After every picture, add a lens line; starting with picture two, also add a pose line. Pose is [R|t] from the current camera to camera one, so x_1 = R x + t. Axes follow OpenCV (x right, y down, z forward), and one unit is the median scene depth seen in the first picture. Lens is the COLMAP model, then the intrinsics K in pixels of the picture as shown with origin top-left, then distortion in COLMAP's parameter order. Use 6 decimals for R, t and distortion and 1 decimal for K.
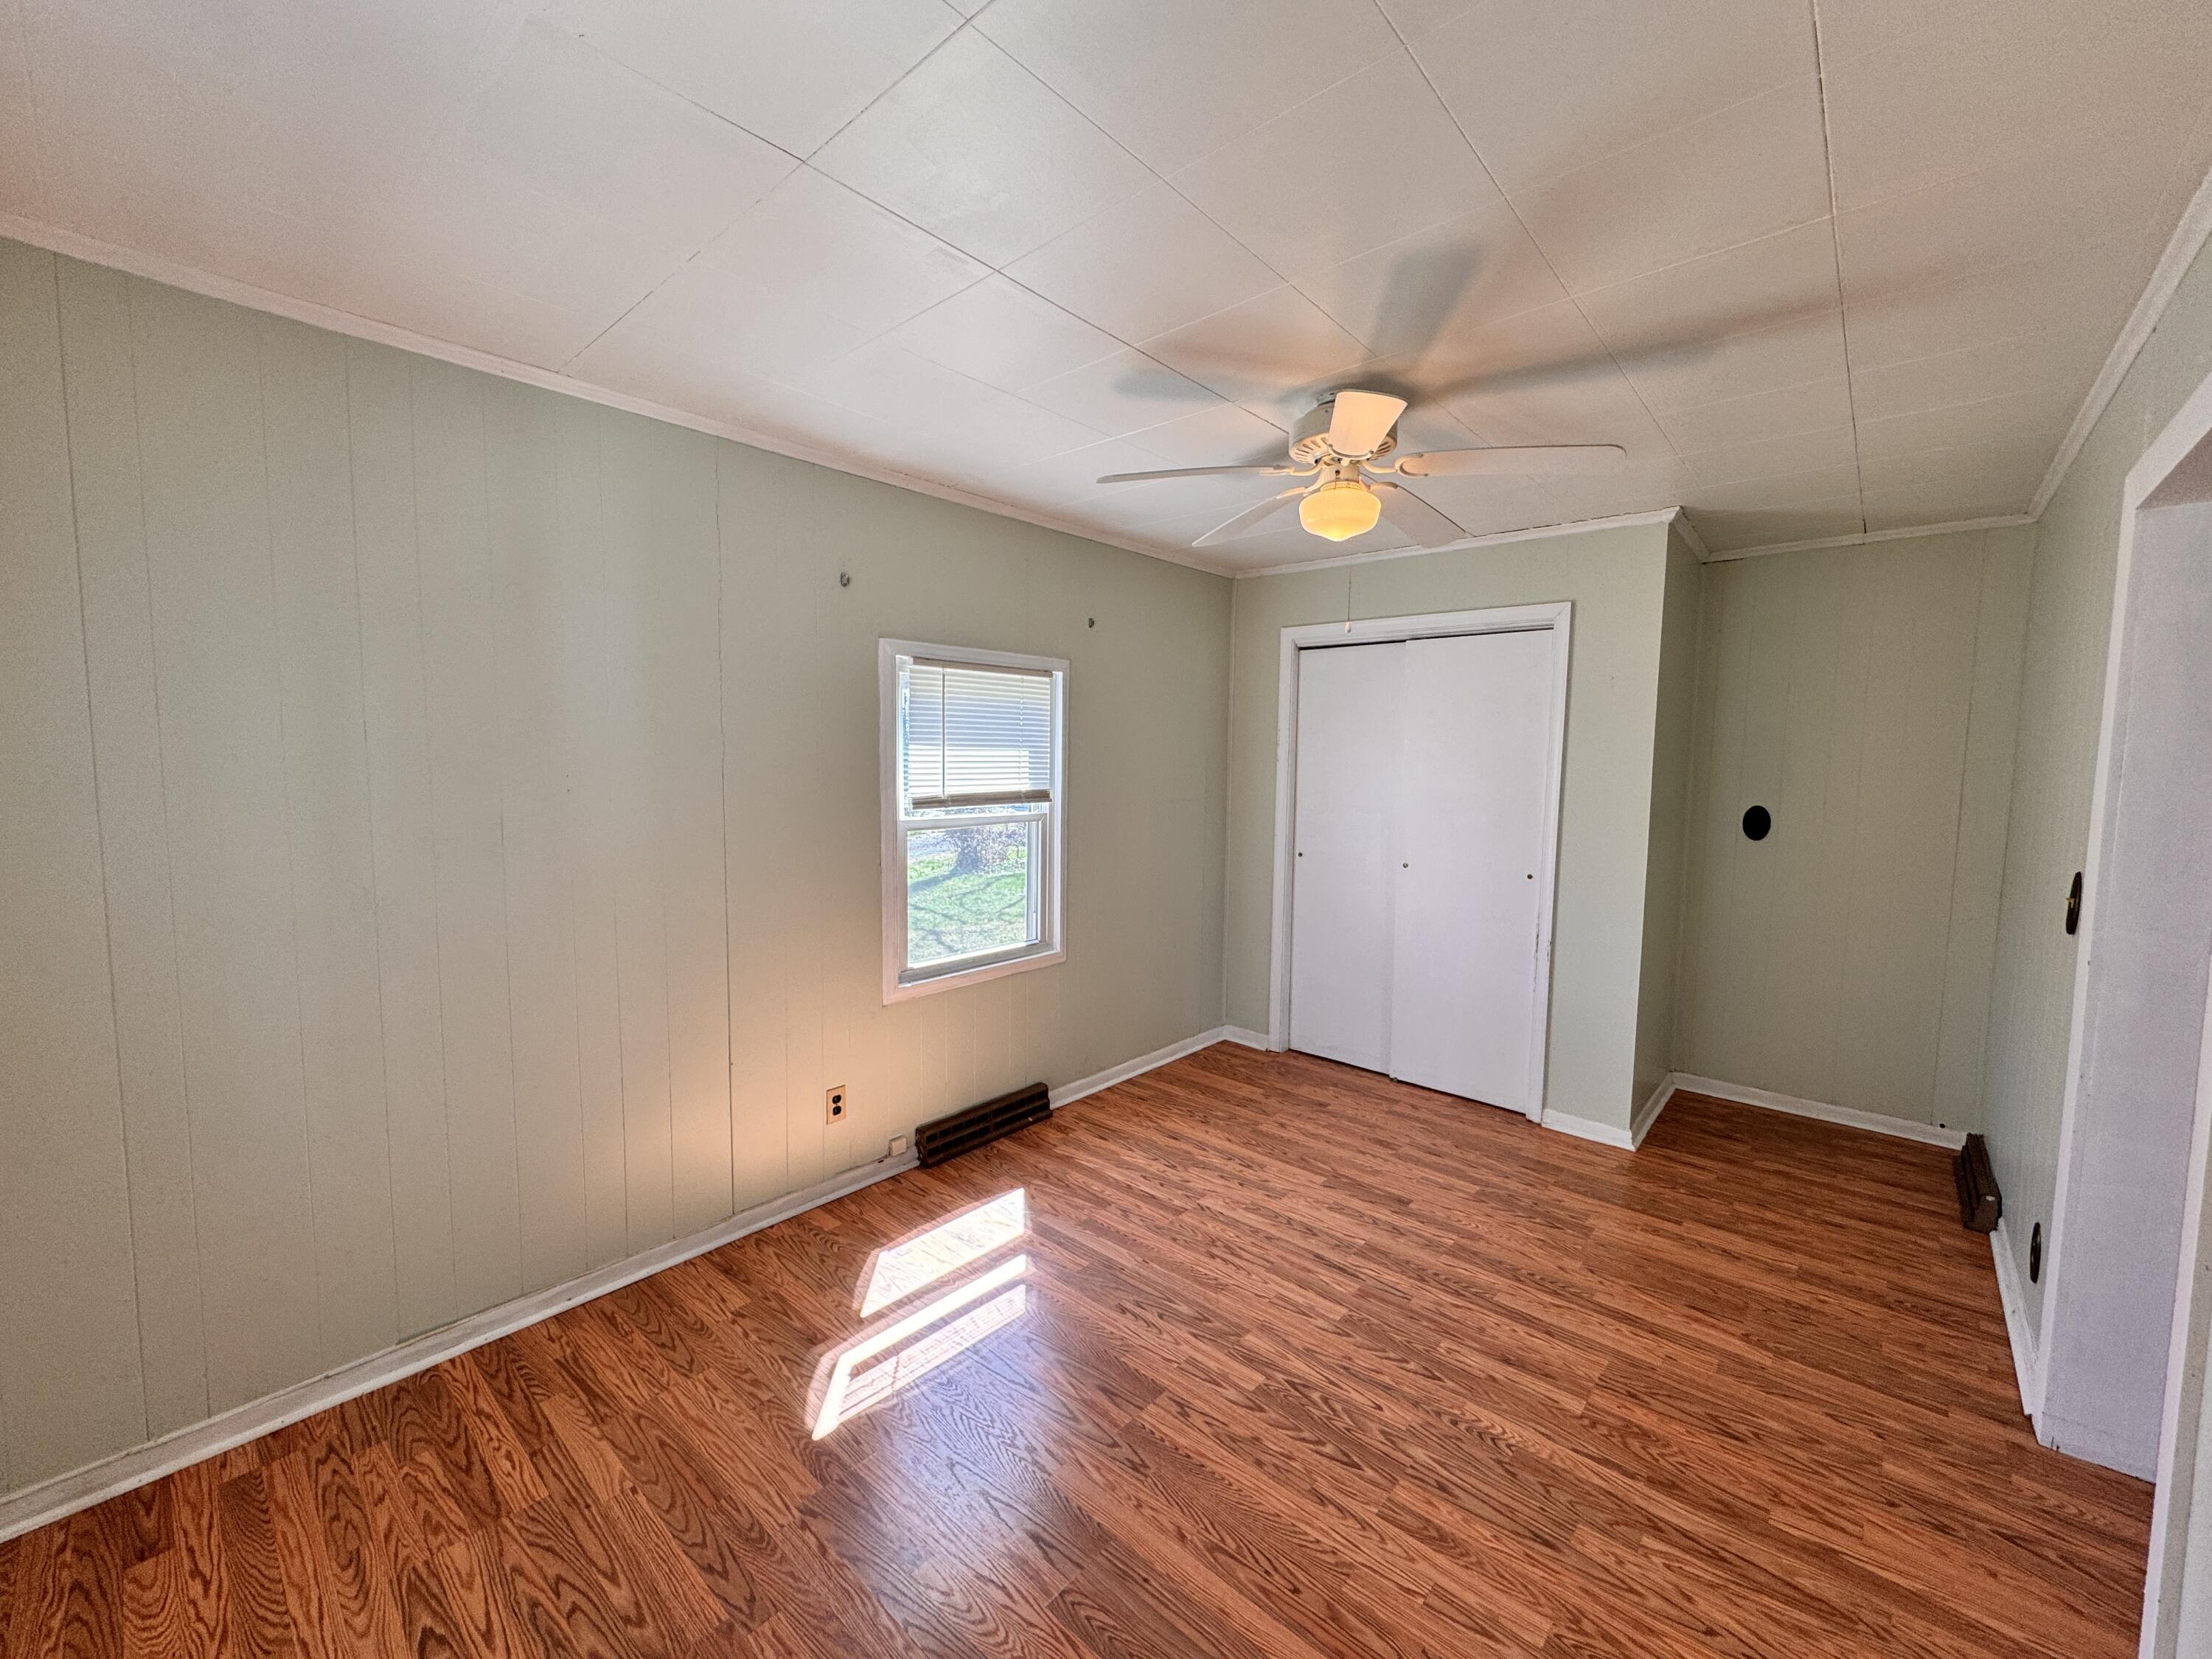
lens RADIAL K [[877.7, 0, 1106.2], [0, 877.7, 824.3], [0, 0, 1]] dist [-0.021686, 0.006531]
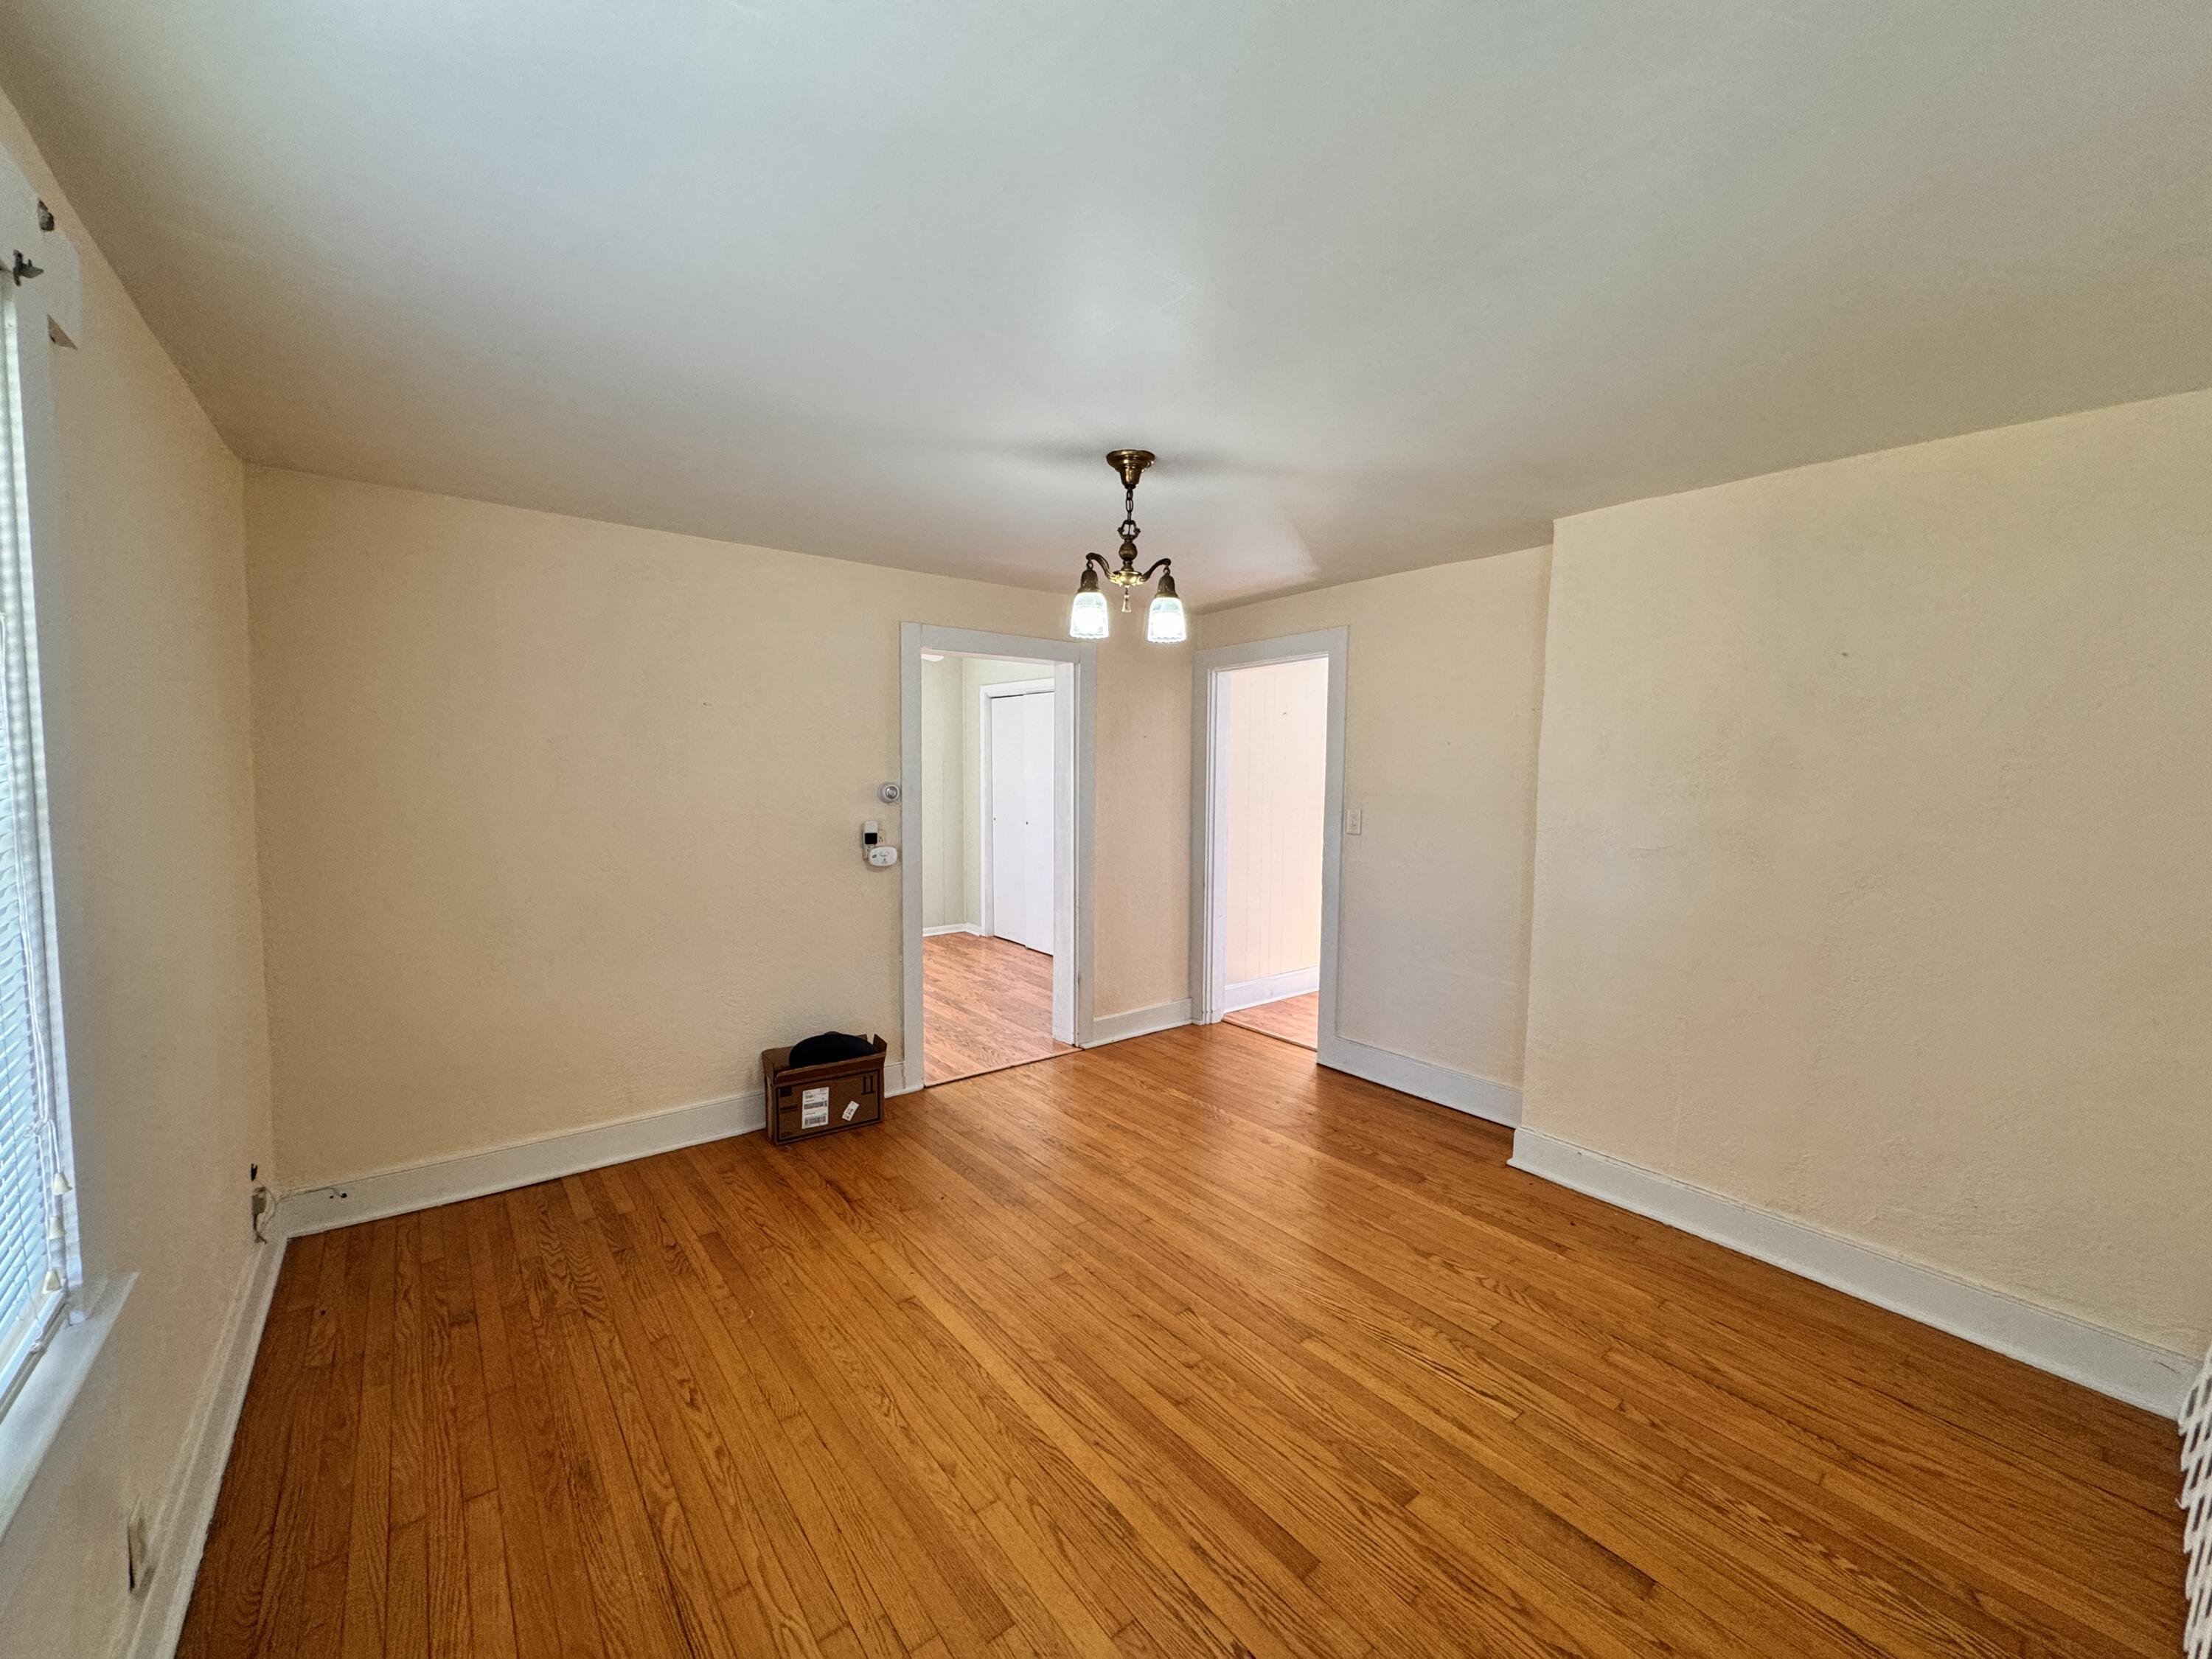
lens RADIAL K [[877.7, 0, 1106.2], [0, 877.7, 824.3], [0, 0, 1]] dist [-0.021686, 0.006531]
pose [[0.986394, -0.000780, -0.164396, 0.722238], [-0.000516, 0.999969, -0.007839, 0.057753], [0.164397, 0.007817, 0.986363, -0.637179]]
